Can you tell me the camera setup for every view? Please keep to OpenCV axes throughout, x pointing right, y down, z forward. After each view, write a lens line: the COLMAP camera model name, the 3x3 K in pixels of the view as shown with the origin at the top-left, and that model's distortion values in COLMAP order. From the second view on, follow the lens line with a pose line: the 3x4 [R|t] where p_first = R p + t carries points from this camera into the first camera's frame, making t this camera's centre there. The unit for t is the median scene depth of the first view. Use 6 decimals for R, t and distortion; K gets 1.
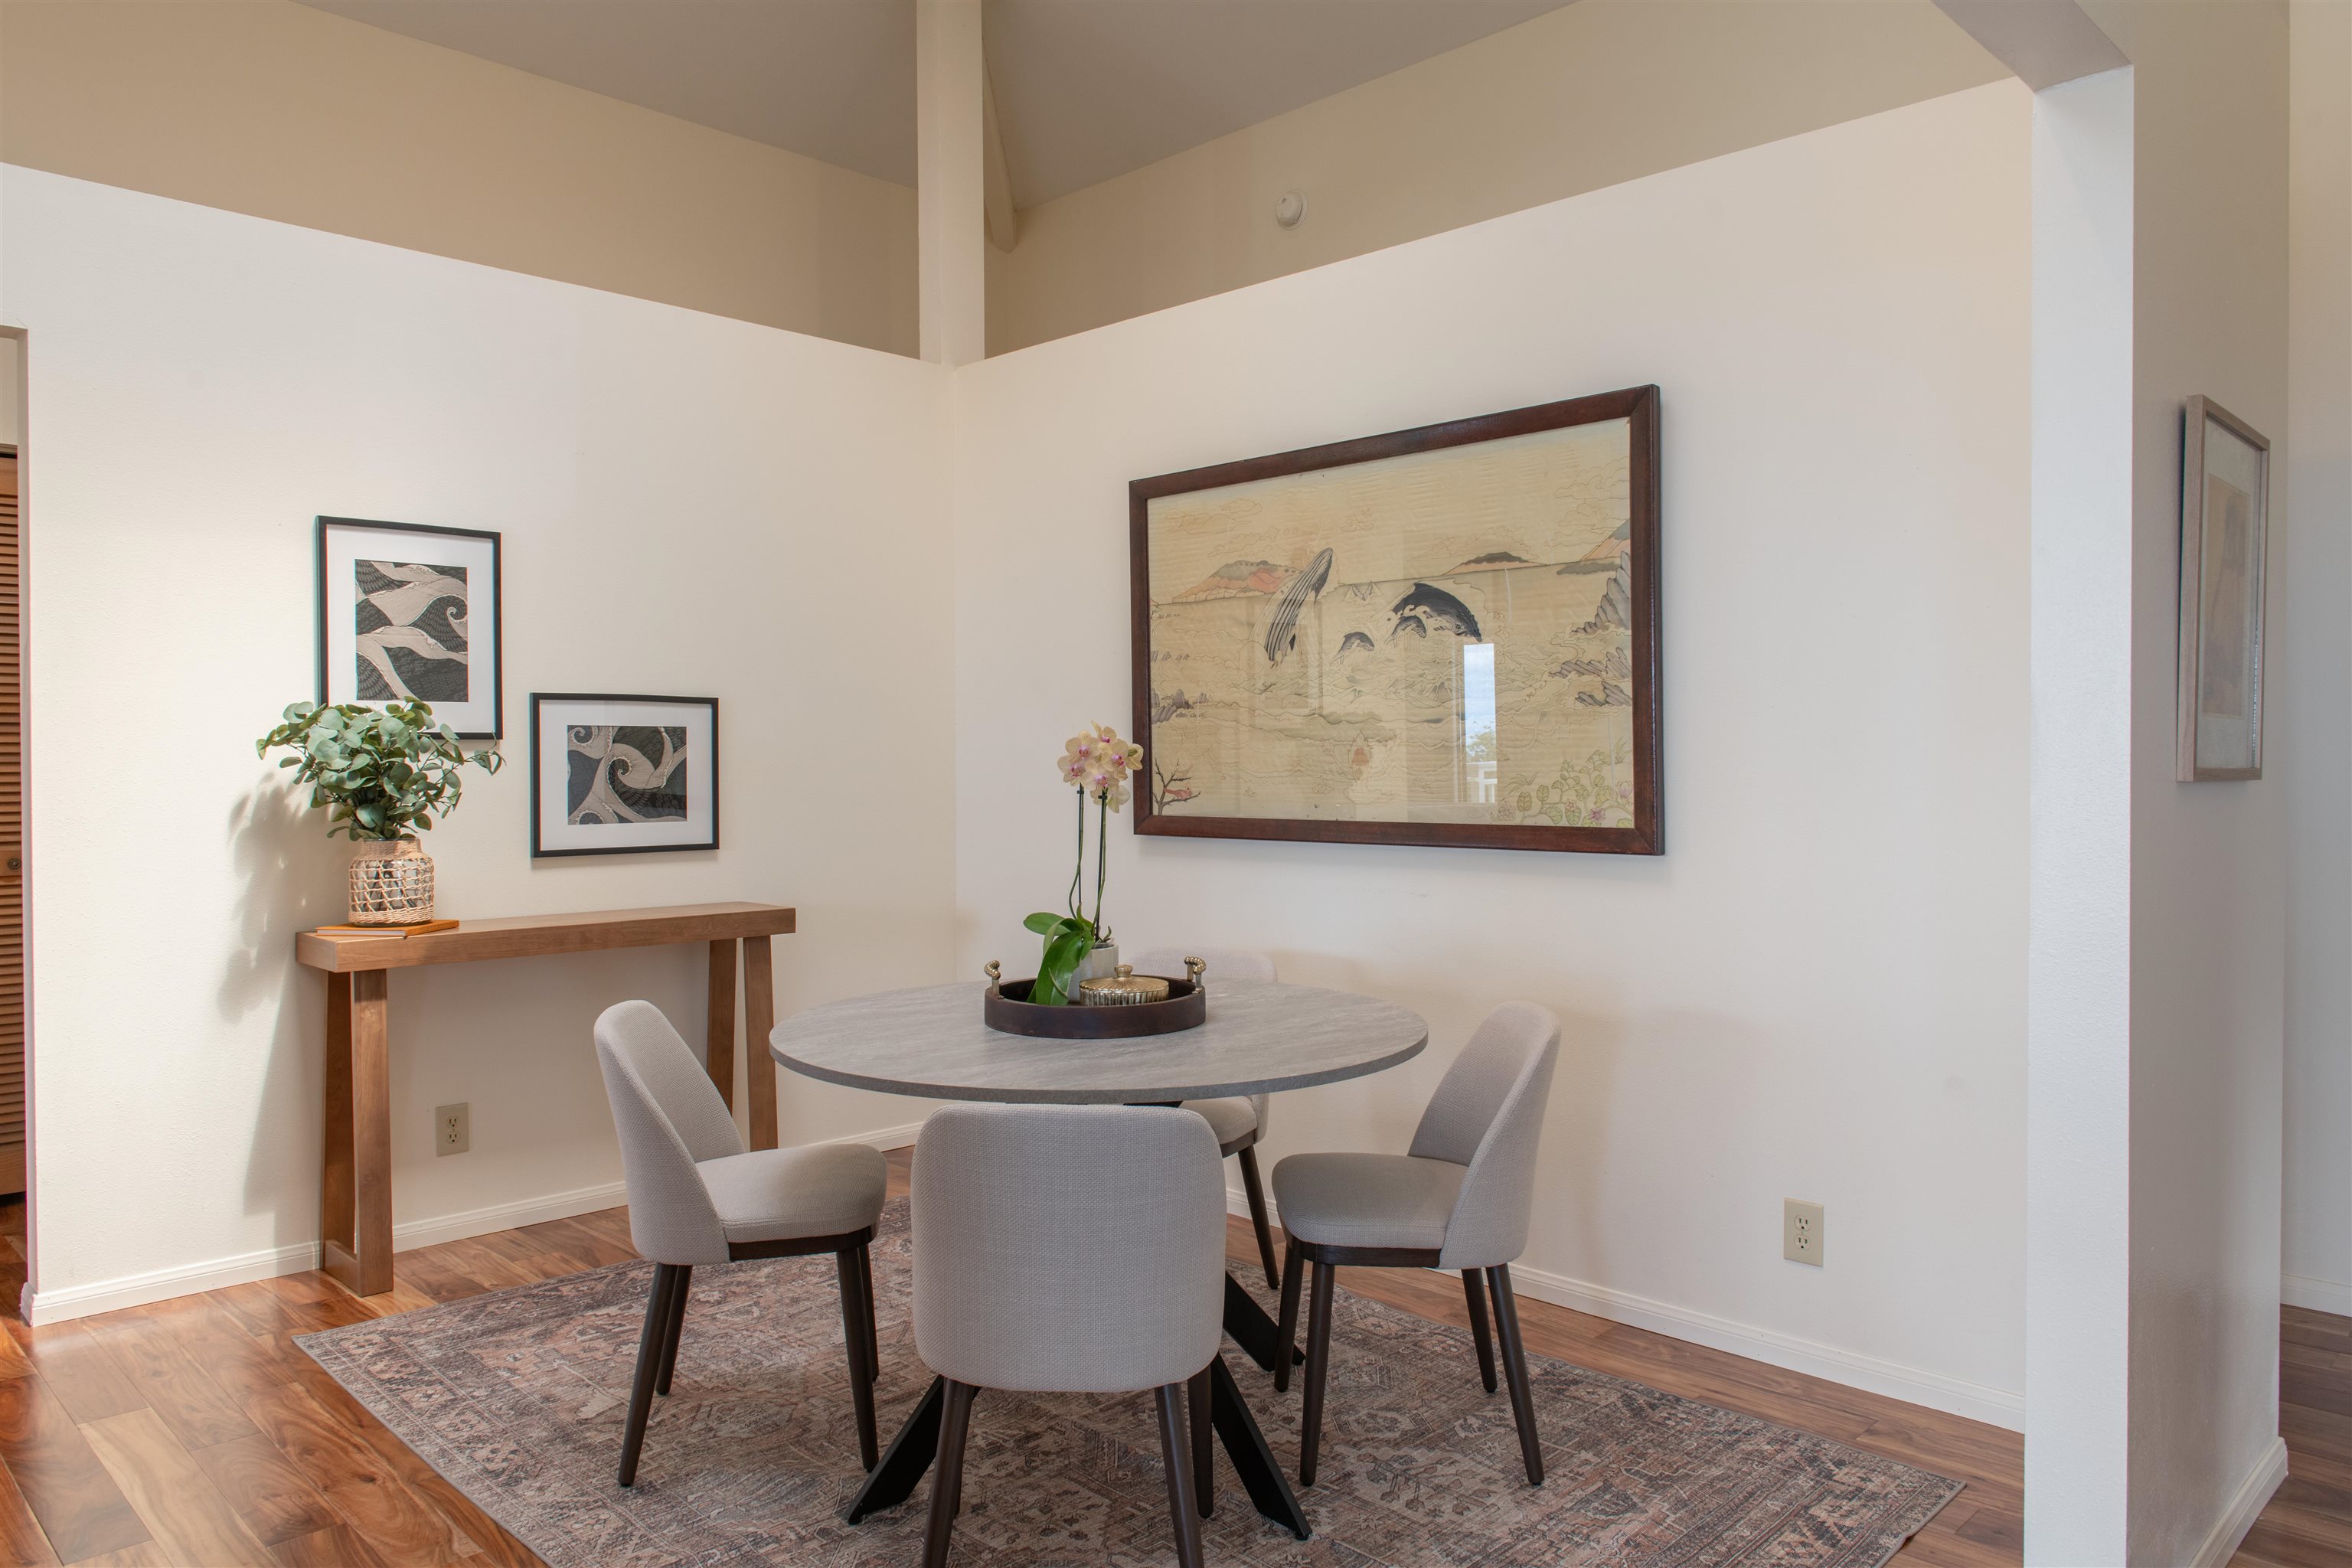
lens RADIAL K [[1585.6, 0, 1113.8], [0, 1585.6, 782.5], [0, 0, 1]] dist [0.010954, -0.018818]
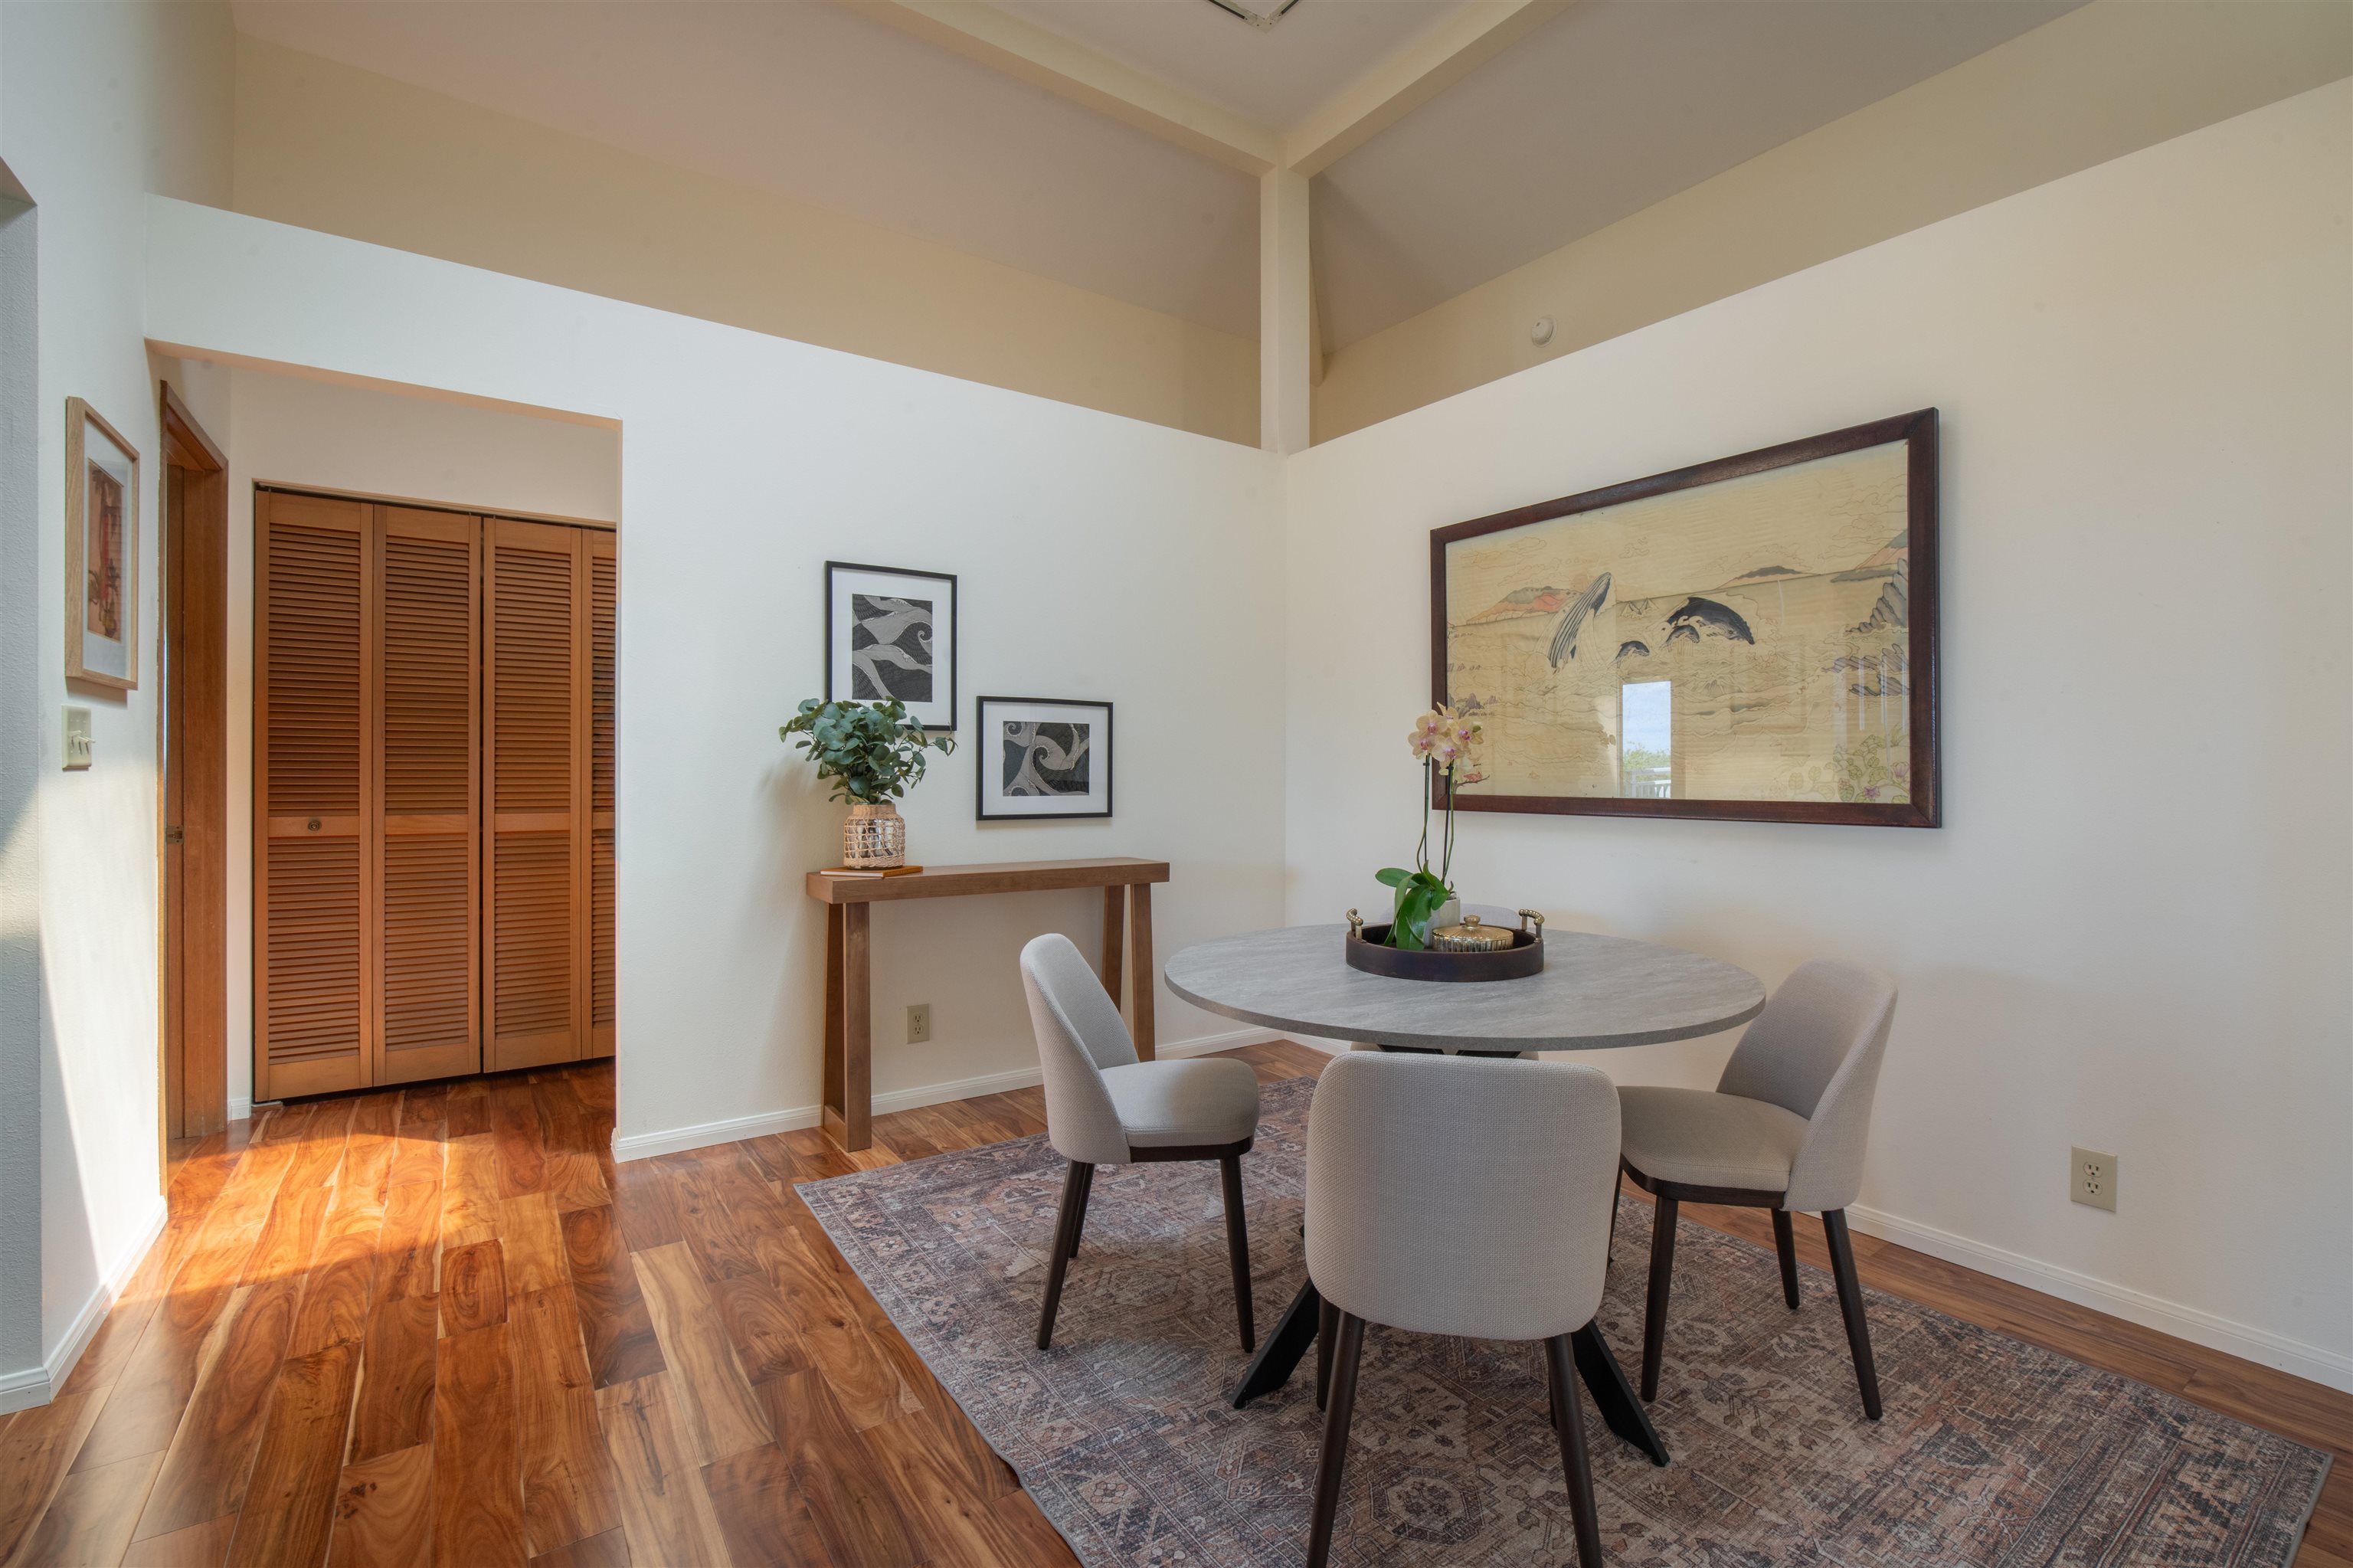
lens RADIAL K [[1031.8, 0, 1182.7], [0, 1031.8, 762.8], [0, 0, 1]] dist [-0.003236, -0.000265]
pose [[0.986930, 0.003117, -0.161122, -0.066517], [-0.006971, 0.999703, -0.023359, 0.021081], [0.161001, 0.024177, 0.986658, 0.202359]]
